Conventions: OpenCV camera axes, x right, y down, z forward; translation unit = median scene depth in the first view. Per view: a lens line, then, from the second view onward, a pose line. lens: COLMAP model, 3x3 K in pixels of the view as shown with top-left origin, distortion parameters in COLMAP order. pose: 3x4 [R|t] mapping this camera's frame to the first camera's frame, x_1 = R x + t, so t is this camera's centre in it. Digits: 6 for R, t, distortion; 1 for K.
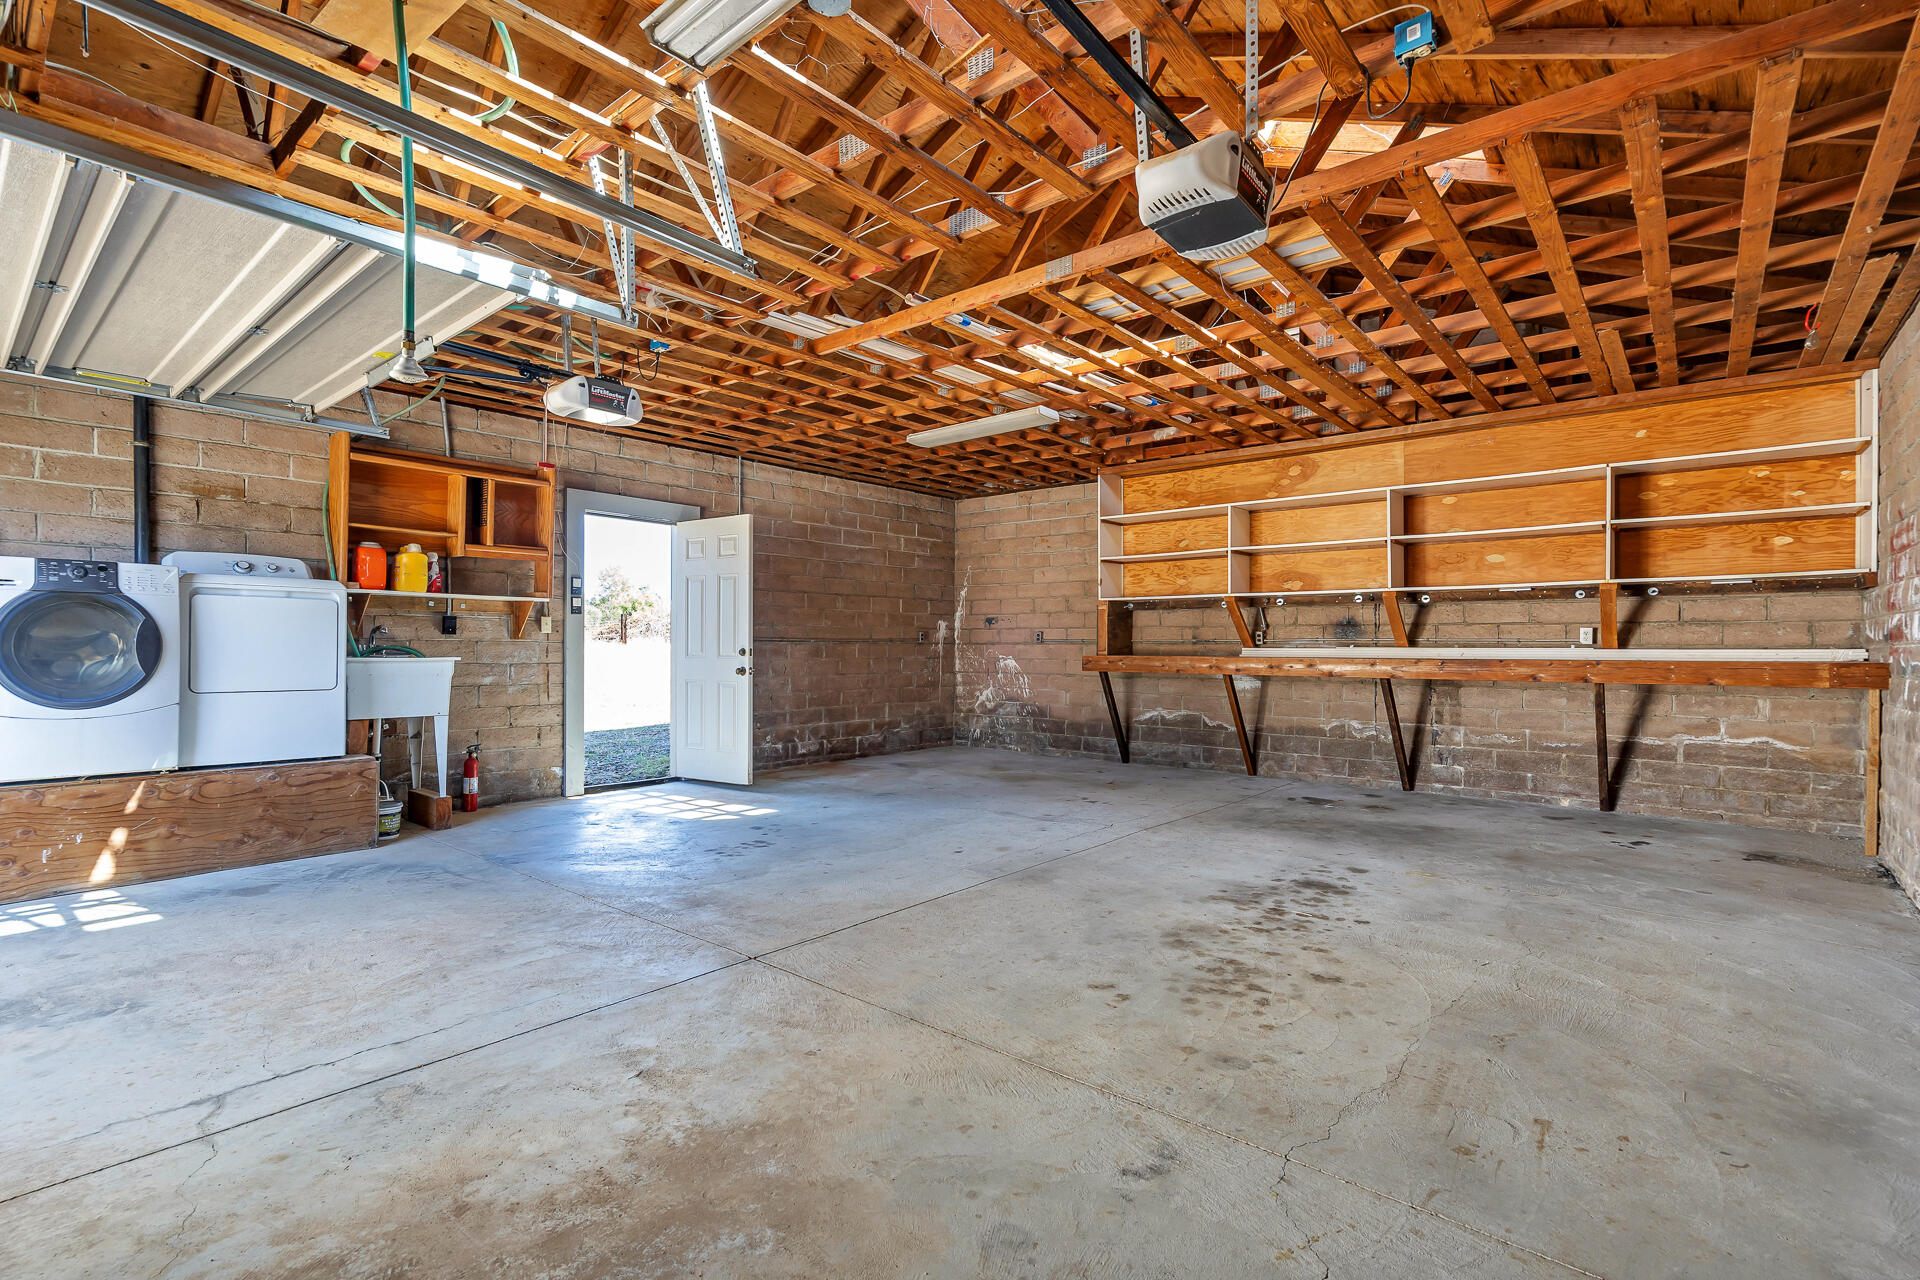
lens RADIAL K [[893.8, 0, 954.7], [0, 893.8, 642.8], [0, 0, 1]] dist [-0.002276, 0.000061]
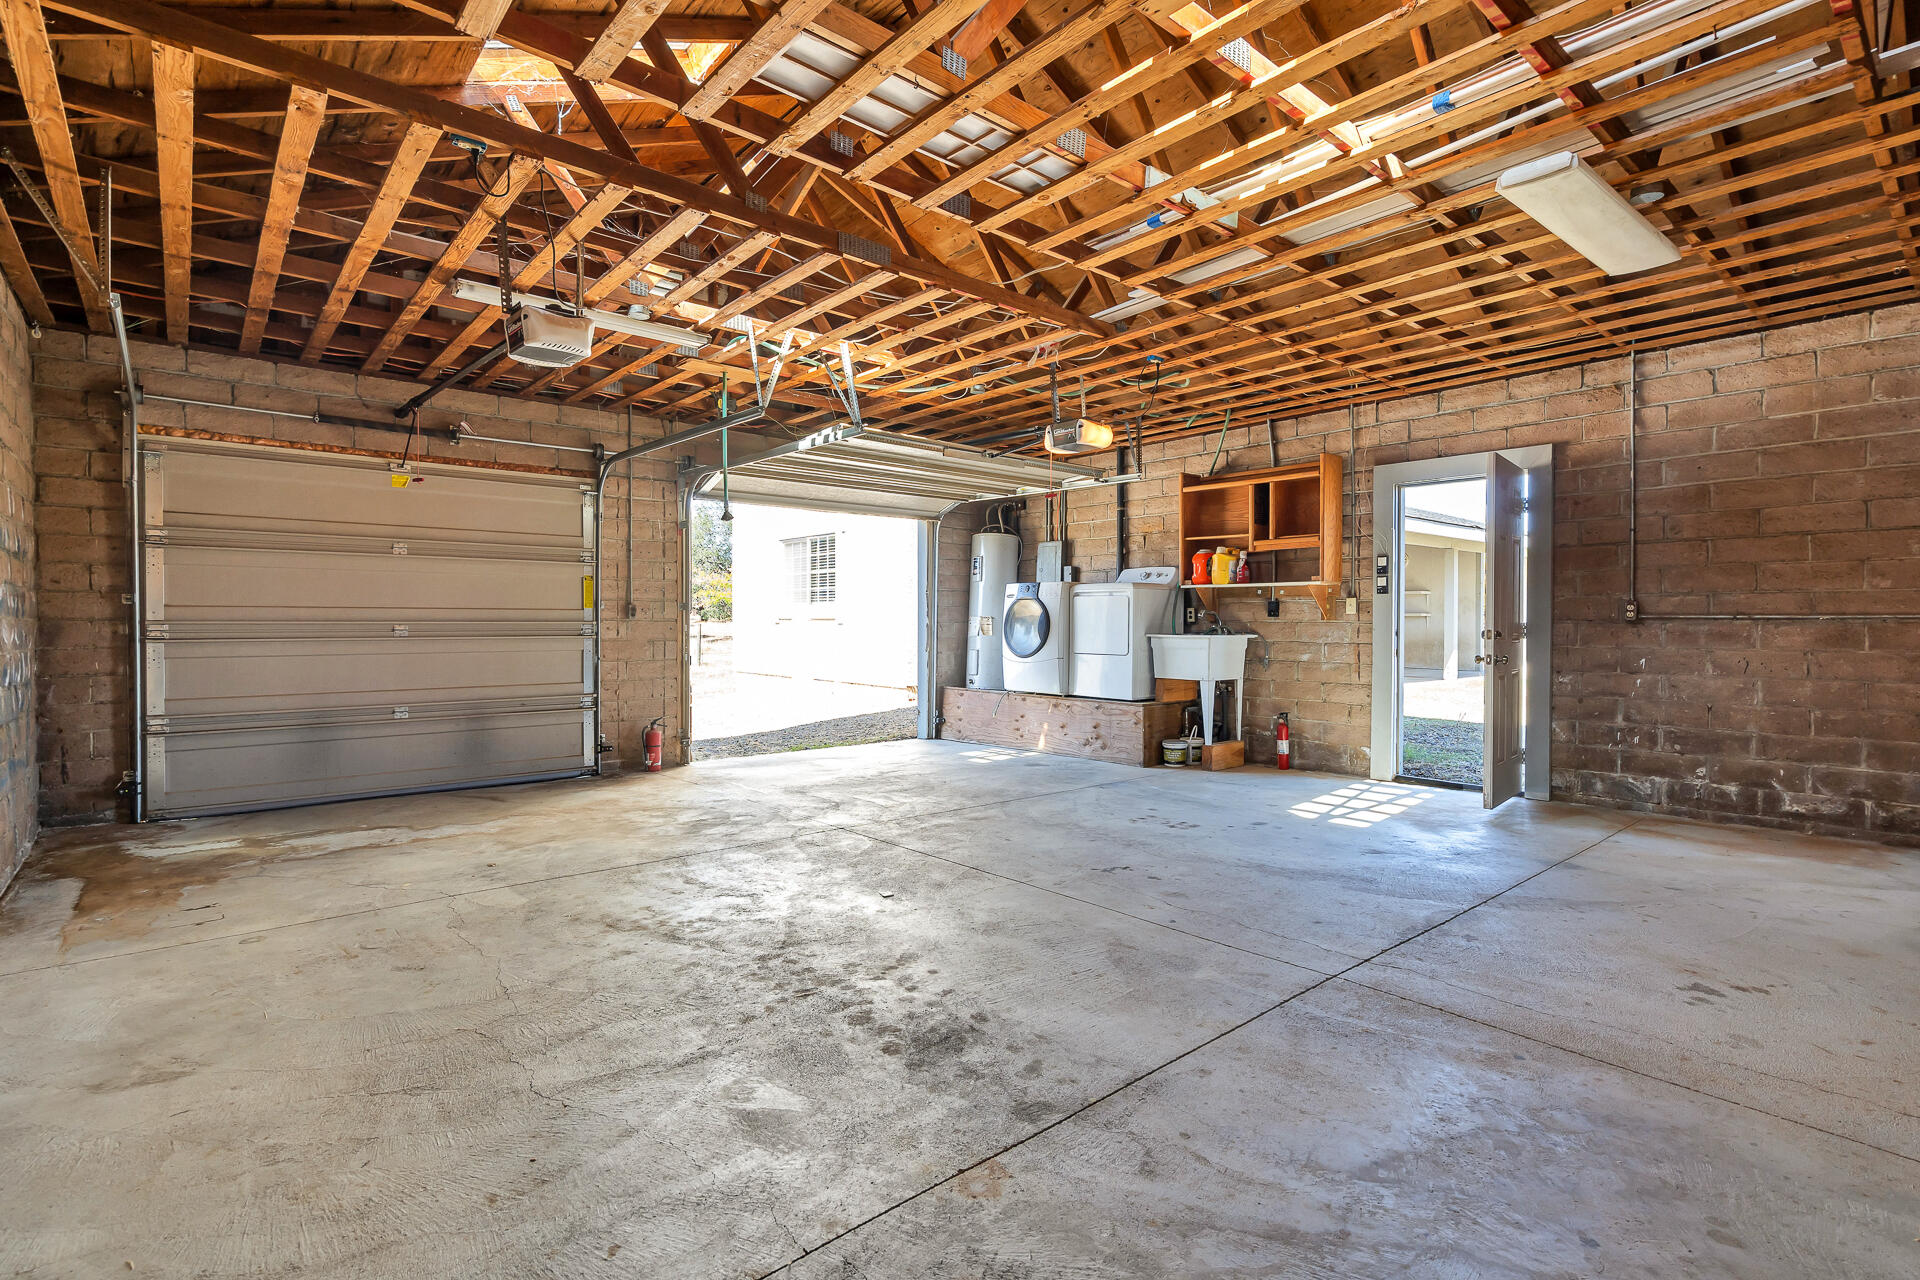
lens RADIAL K [[893.8, 0, 954.5], [0, 893.8, 634.9], [0, 0, 1]] dist [-0.002276, 0.000061]
pose [[-0.151241, 0.007599, -0.988468, 0.645032], [0.000509, 0.999971, 0.007609, 0.005238], [0.988497, 0.000648, -0.151240, 0.729926]]
